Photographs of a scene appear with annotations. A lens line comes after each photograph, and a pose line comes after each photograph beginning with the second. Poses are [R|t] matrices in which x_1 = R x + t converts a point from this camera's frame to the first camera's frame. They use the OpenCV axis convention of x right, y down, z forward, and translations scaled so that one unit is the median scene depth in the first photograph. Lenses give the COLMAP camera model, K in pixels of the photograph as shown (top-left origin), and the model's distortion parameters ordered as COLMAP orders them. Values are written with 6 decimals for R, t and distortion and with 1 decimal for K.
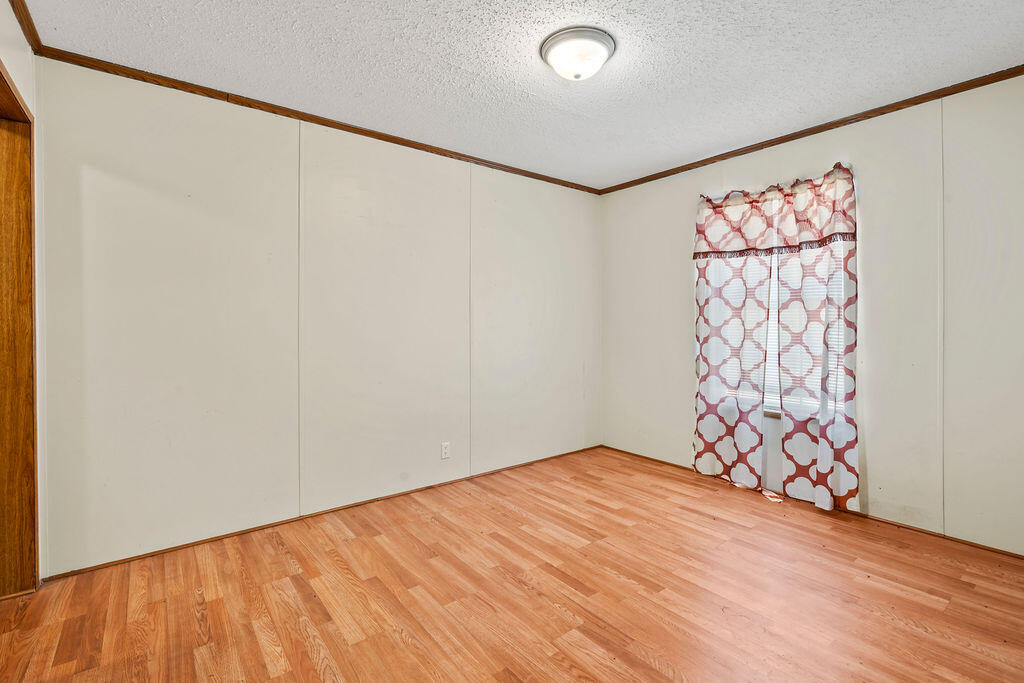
lens RADIAL K [[477.7, 0, 505.2], [0, 477.7, 312.3], [0, 0, 1]] dist [-0.008040, 0.000977]
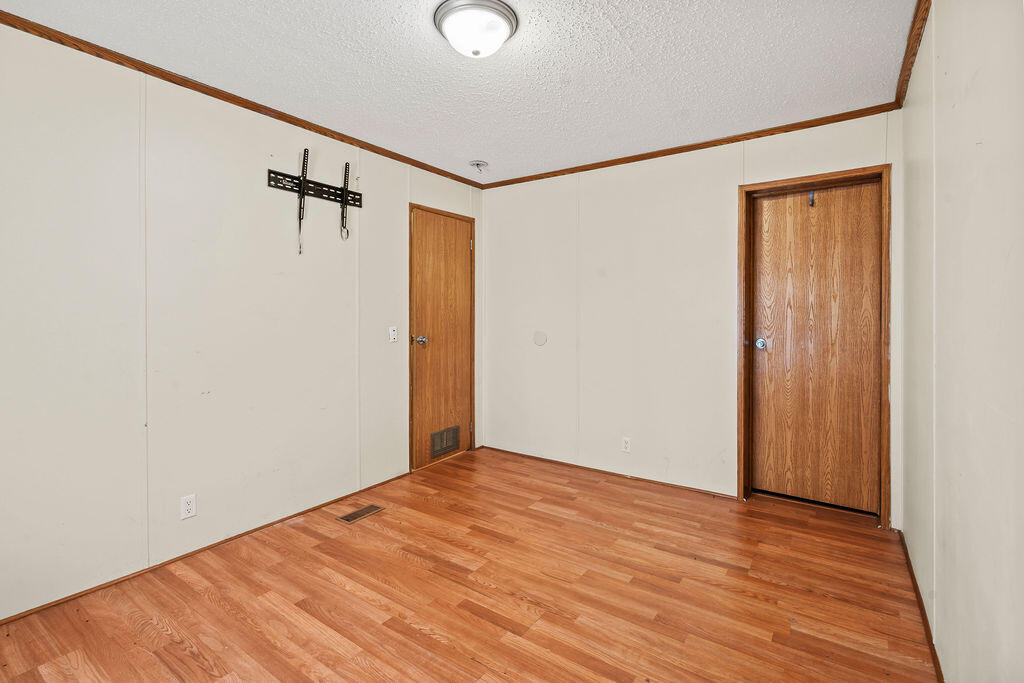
lens RADIAL K [[477.7, 0, 505.2], [0, 477.7, 312.3], [0, 0, 1]] dist [-0.008040, 0.000977]
pose [[-0.956372, 0.001954, -0.292145, 0.378779], [0.009460, 0.999660, -0.024282, 0.016636], [0.291998, -0.025986, -0.956066, 1.959981]]
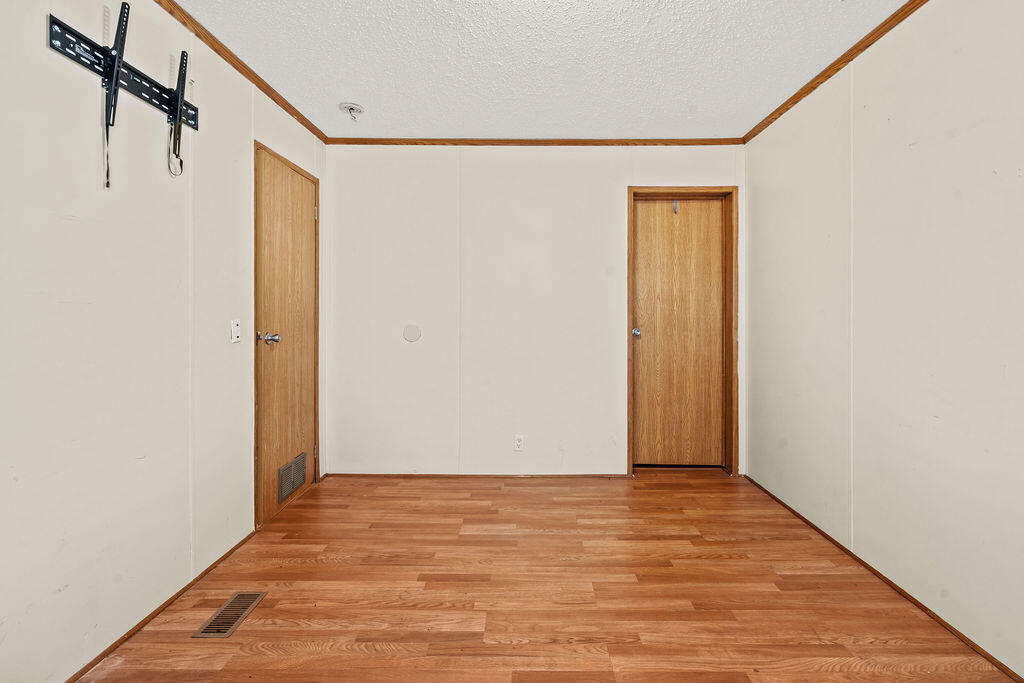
lens RADIAL K [[485.5, 0, 531.8], [0, 485.5, 311.7], [0, 0, 1]] dist [-0.006689, 0.000809]
pose [[-0.607484, -0.000147, -0.794332, 0.754024], [0.017483, 0.999755, -0.013556, 0.032832], [0.794140, -0.022122, -0.607333, 1.474700]]
